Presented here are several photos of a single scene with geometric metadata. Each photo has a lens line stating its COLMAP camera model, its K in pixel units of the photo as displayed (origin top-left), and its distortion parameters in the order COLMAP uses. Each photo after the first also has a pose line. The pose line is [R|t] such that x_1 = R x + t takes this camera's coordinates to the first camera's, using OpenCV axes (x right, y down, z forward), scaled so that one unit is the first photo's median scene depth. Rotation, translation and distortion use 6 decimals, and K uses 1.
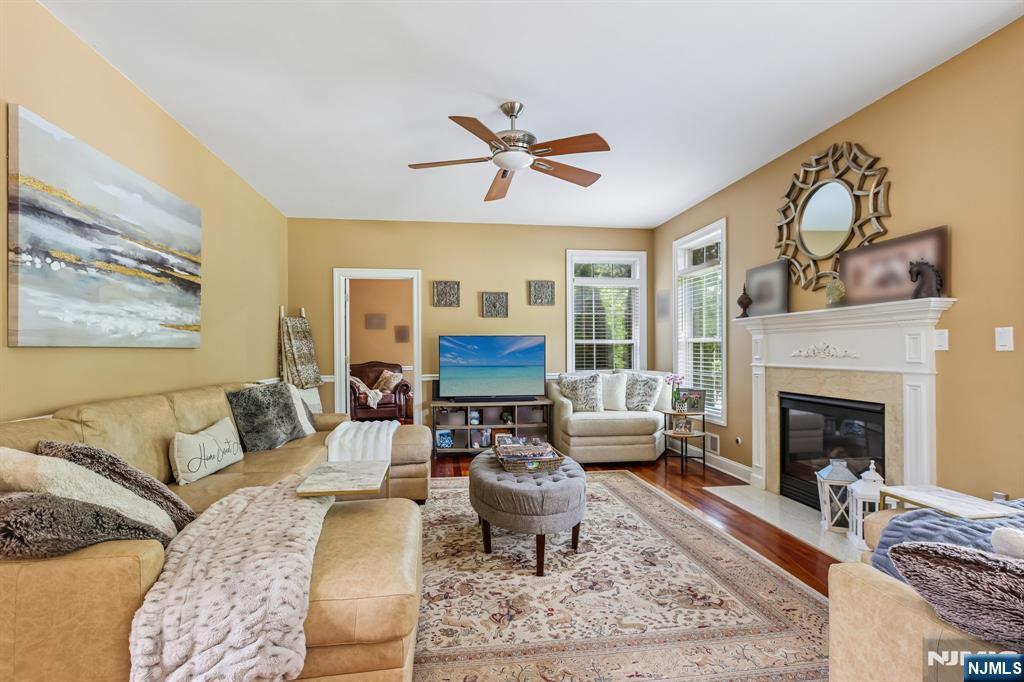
lens RADIAL K [[469.6, 0, 509.6], [0, 469.6, 347.8], [0, 0, 1]] dist [0.004840, 0.001090]
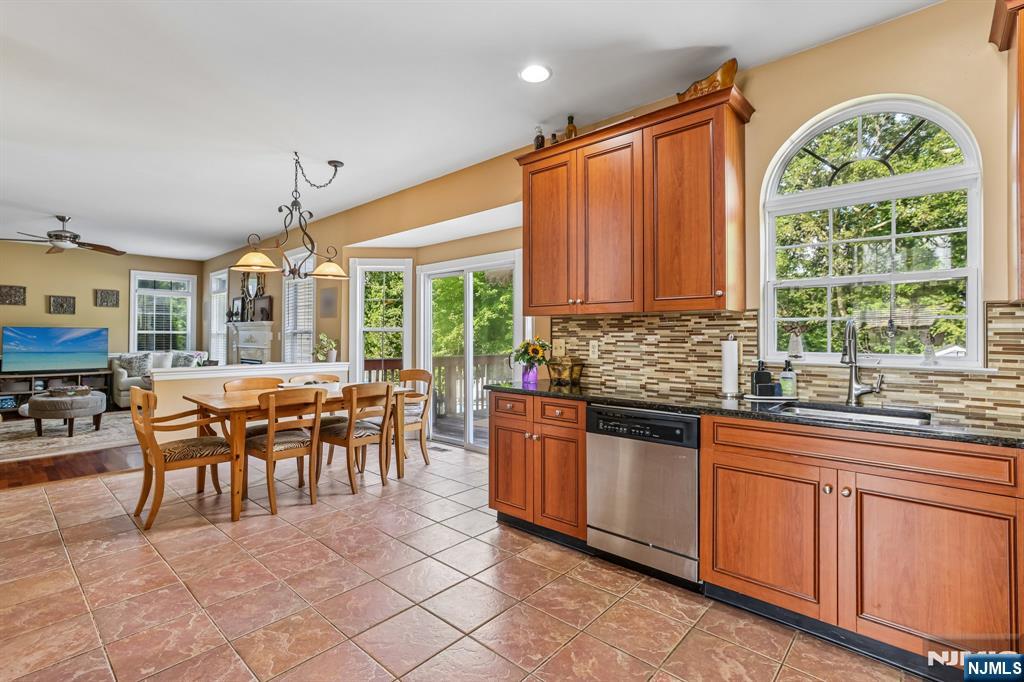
lens RADIAL K [[469.6, 0, 512.1], [0, 469.6, 329.0], [0, 0, 1]] dist [0.004840, 0.001090]
pose [[0.771810, 0.013205, 0.635716, 0.114470], [-0.009541, 0.999912, -0.009186, -0.021603], [-0.635781, 0.001024, 0.771869, -0.975785]]
